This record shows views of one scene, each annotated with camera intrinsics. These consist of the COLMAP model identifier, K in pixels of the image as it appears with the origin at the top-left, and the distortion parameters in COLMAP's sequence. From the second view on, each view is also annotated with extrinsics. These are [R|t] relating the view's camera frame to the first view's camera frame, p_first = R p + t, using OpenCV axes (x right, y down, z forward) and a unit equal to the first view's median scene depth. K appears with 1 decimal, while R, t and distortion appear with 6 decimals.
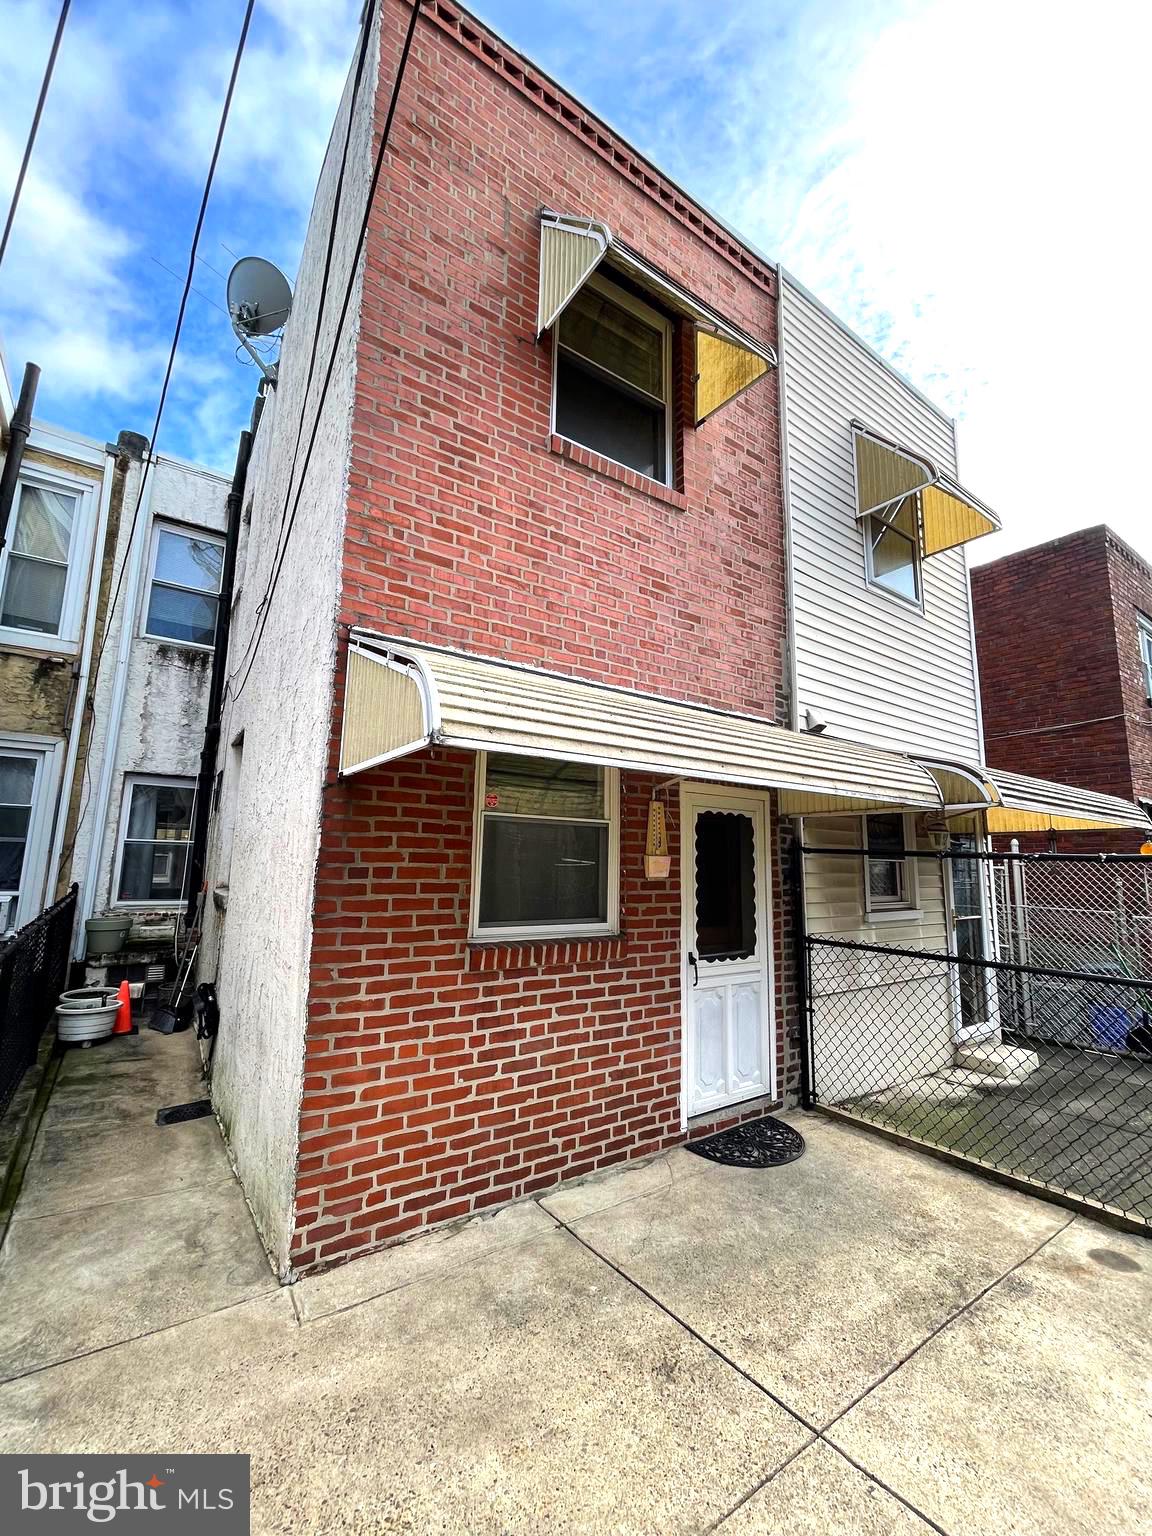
lens RADIAL K [[618.2, 0, 568.2], [0, 618.2, 770.9], [0, 0, 1]] dist [-0.001198, 0.000315]
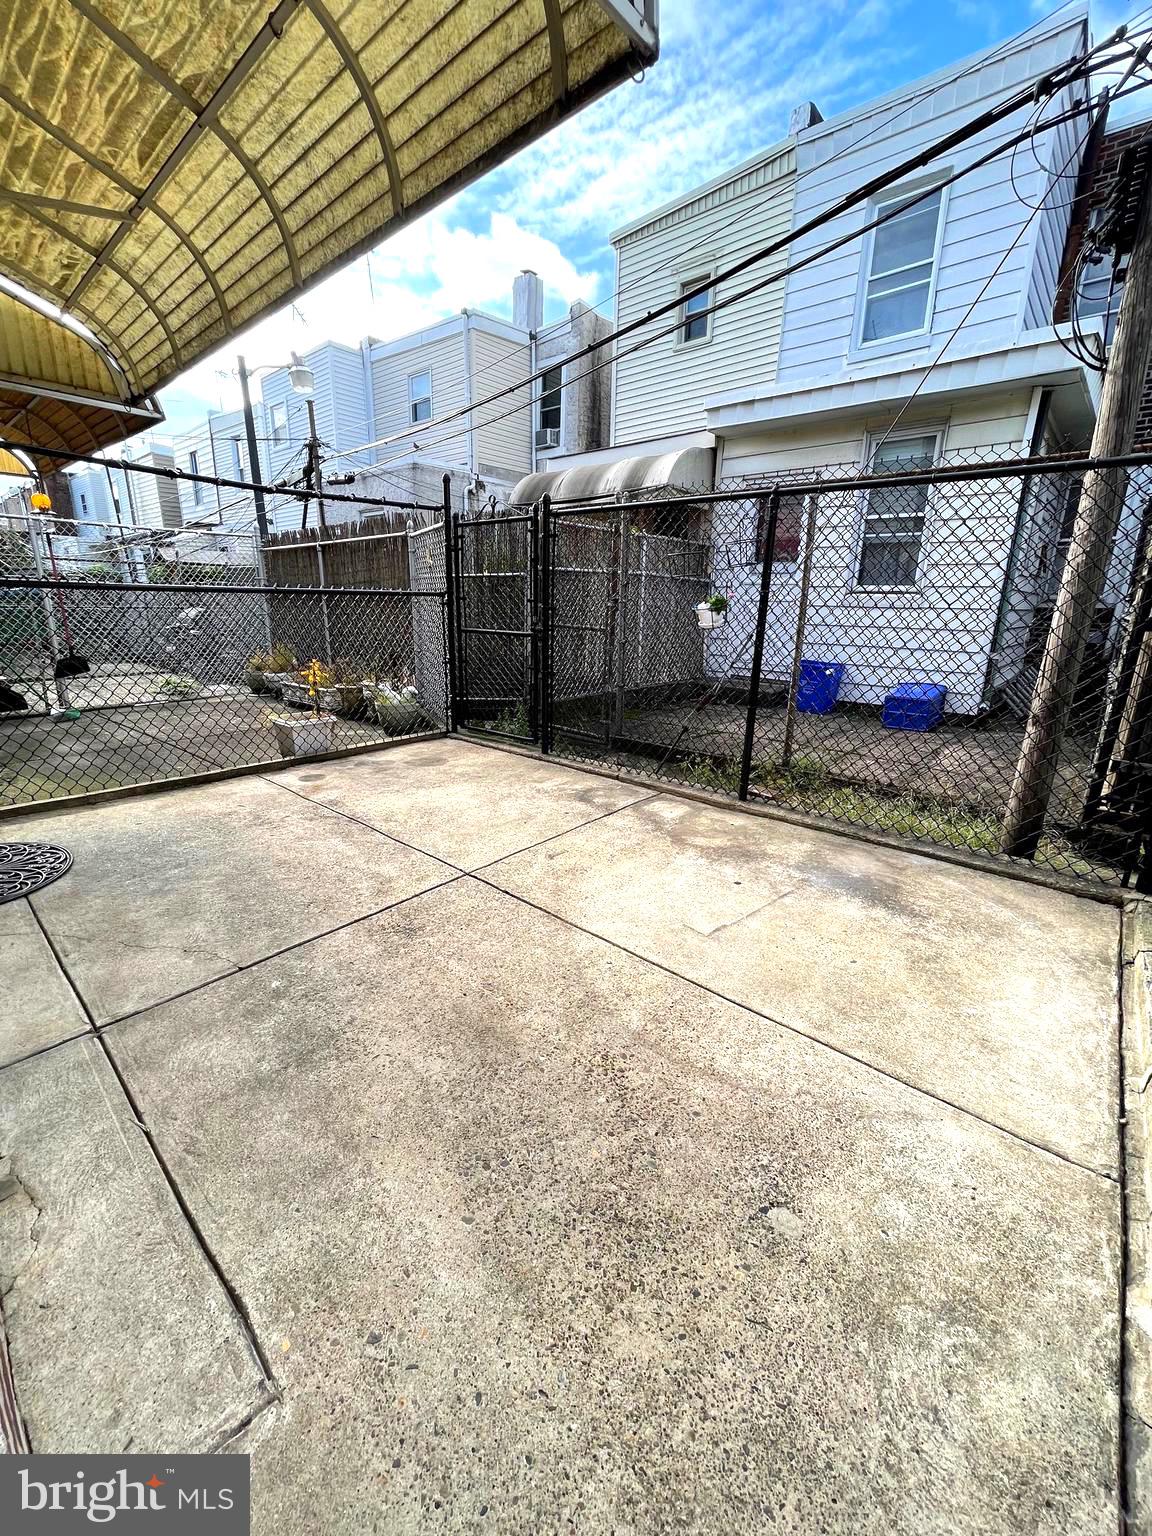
lens RADIAL K [[618.2, 0, 573.7], [0, 618.2, 768.6], [0, 0, 1]] dist [-0.001198, 0.000315]
pose [[-0.242164, -0.279714, 0.929041, -0.523183], [-0.165674, 0.955400, 0.244465, 0.255739], [-0.955986, -0.094717, -0.277705, 0.675690]]
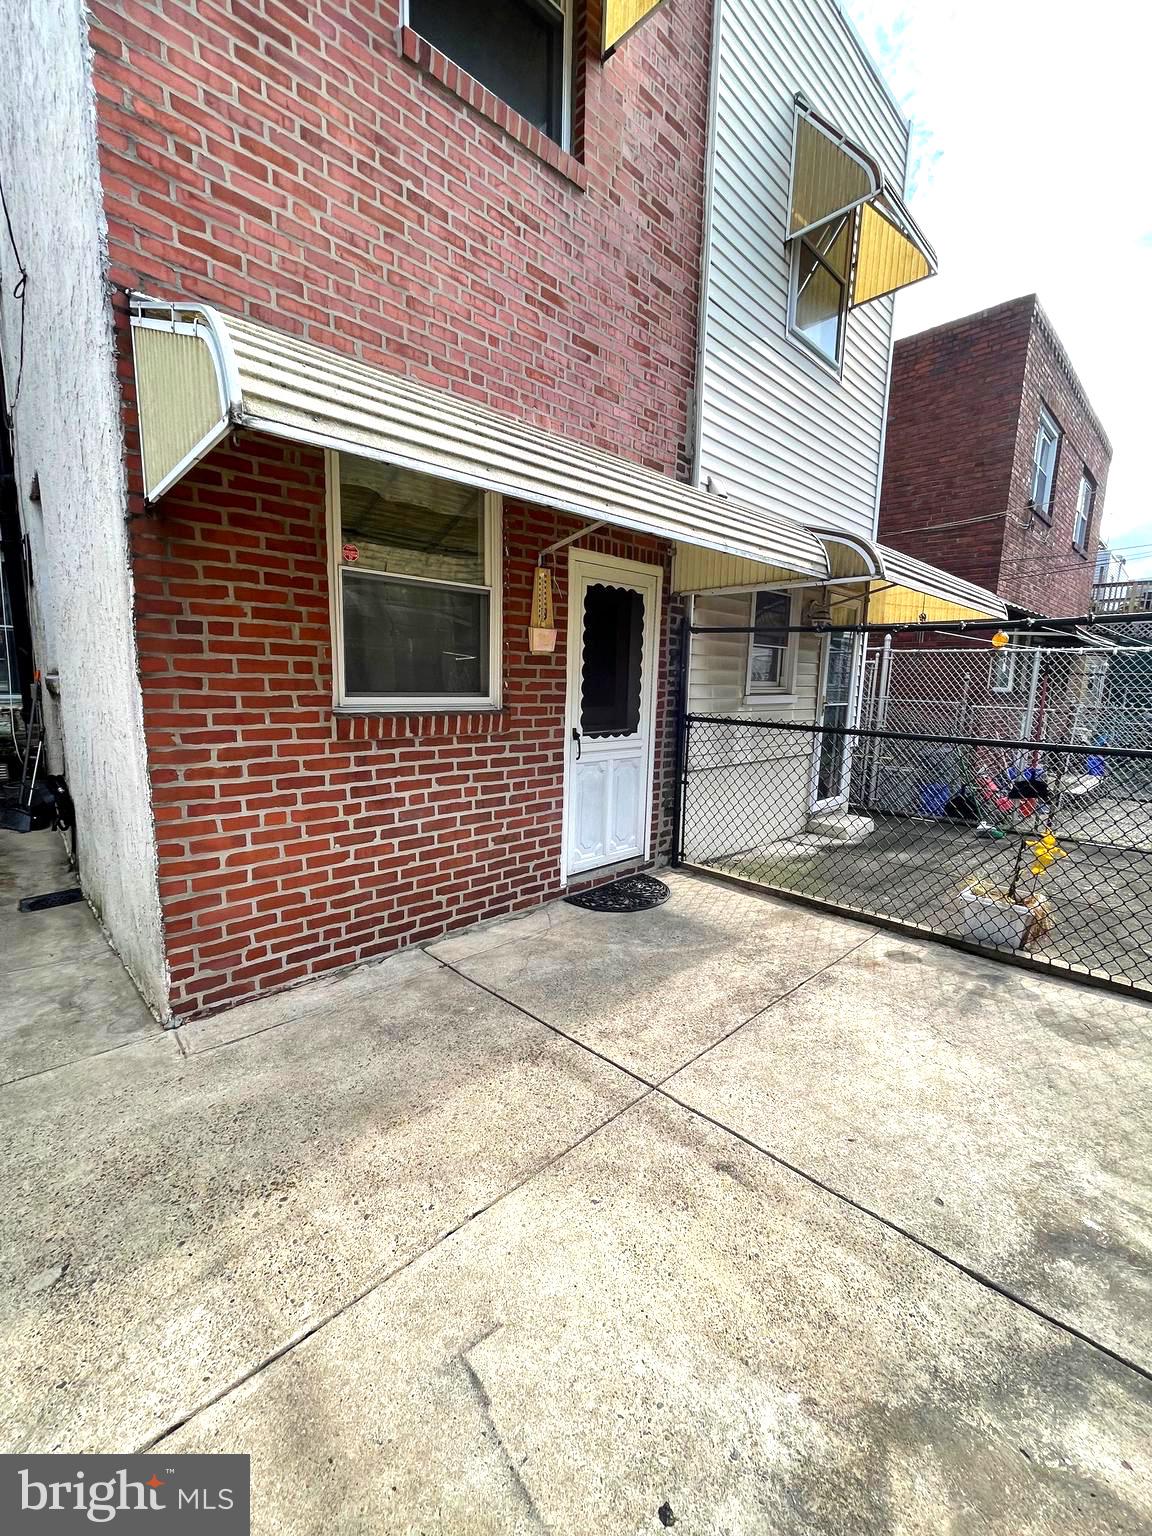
lens RADIAL K [[618.2, 0, 568.1], [0, 618.2, 771.6], [0, 0, 1]] dist [-0.001198, 0.000315]
pose [[0.988317, -0.021785, 0.150849, 0.041226], [-0.023785, 0.955563, 0.293827, 0.079210], [-0.150547, -0.293982, 0.943880, 0.041399]]
